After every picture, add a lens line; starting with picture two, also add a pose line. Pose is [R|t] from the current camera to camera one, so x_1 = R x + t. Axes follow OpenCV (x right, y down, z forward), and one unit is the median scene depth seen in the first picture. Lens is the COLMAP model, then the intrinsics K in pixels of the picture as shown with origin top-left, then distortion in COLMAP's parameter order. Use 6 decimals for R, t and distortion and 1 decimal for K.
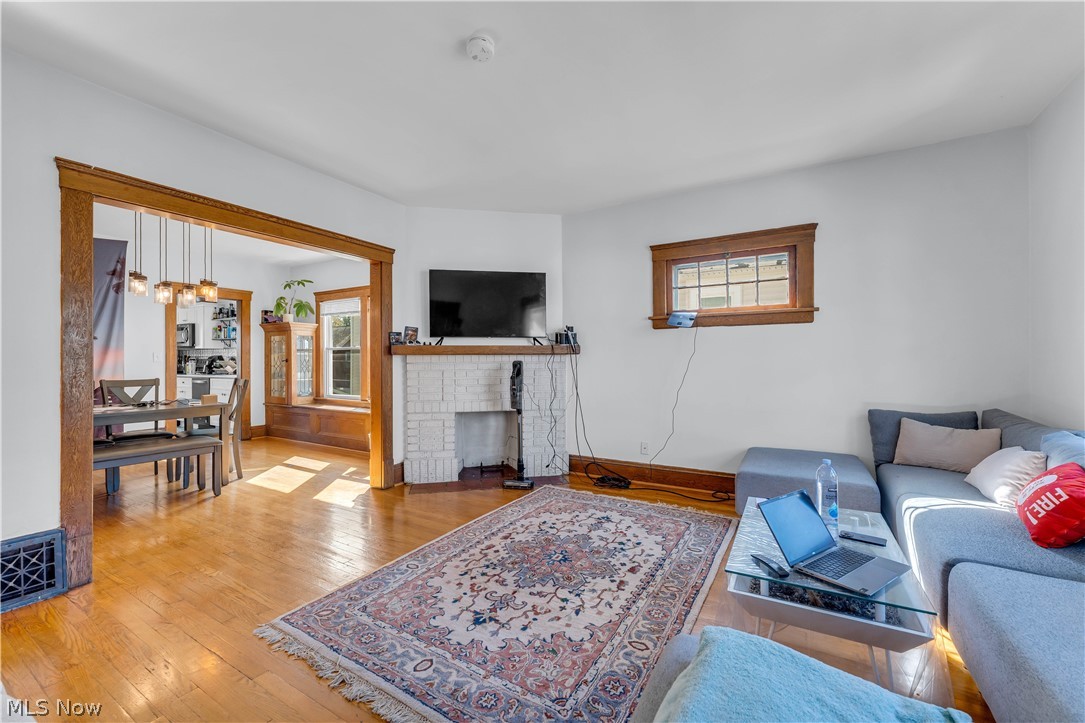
lens RADIAL K [[437.9, 0, 542.5], [0, 437.9, 361.5], [0, 0, 1]] dist [-0.019303, 0.000243]
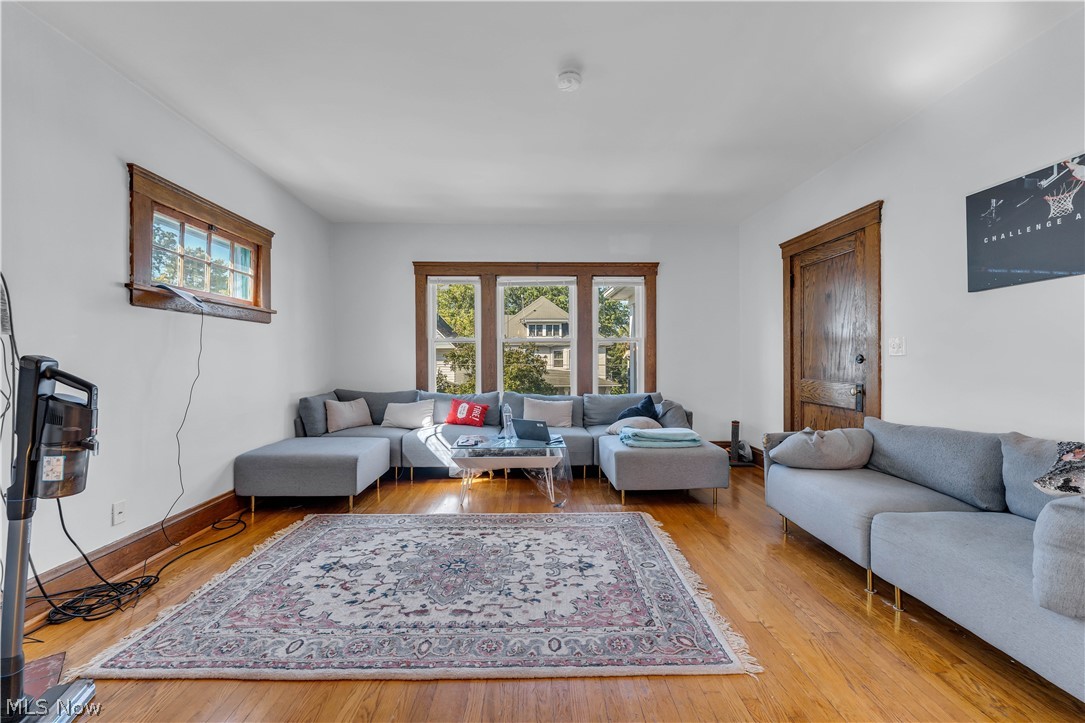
lens RADIAL K [[437.9, 0, 542.5], [0, 437.9, 361.5], [0, 0, 1]] dist [-0.019303, 0.000243]
pose [[-0.534890, -0.000162, 0.844922, -0.571511], [0.006576, 0.999969, 0.004355, 0.003450], [-0.844896, 0.007886, -0.534872, 0.897551]]
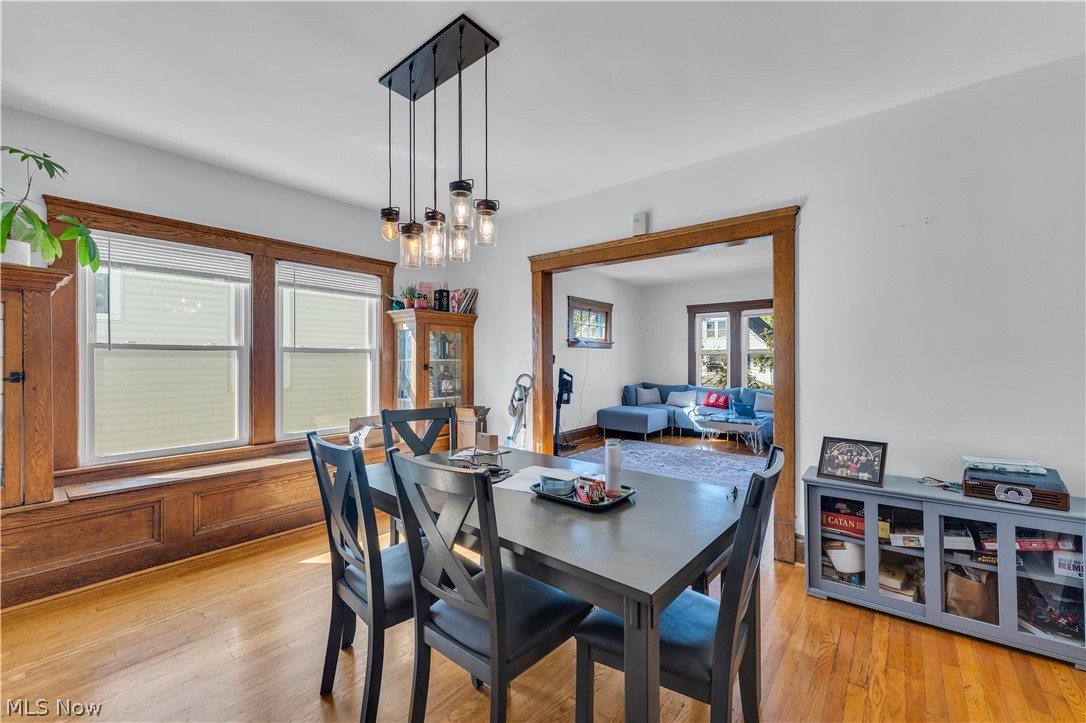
lens RADIAL K [[439.8, 0, 554.9], [0, 439.8, 365.0], [0, 0, 1]] dist [-0.002266, -0.008114]
pose [[0.114141, -0.010584, 0.993408, -1.463850], [-0.000070, 0.999943, 0.010662, -0.027264], [-0.993465, -0.001286, 0.114134, 0.919654]]
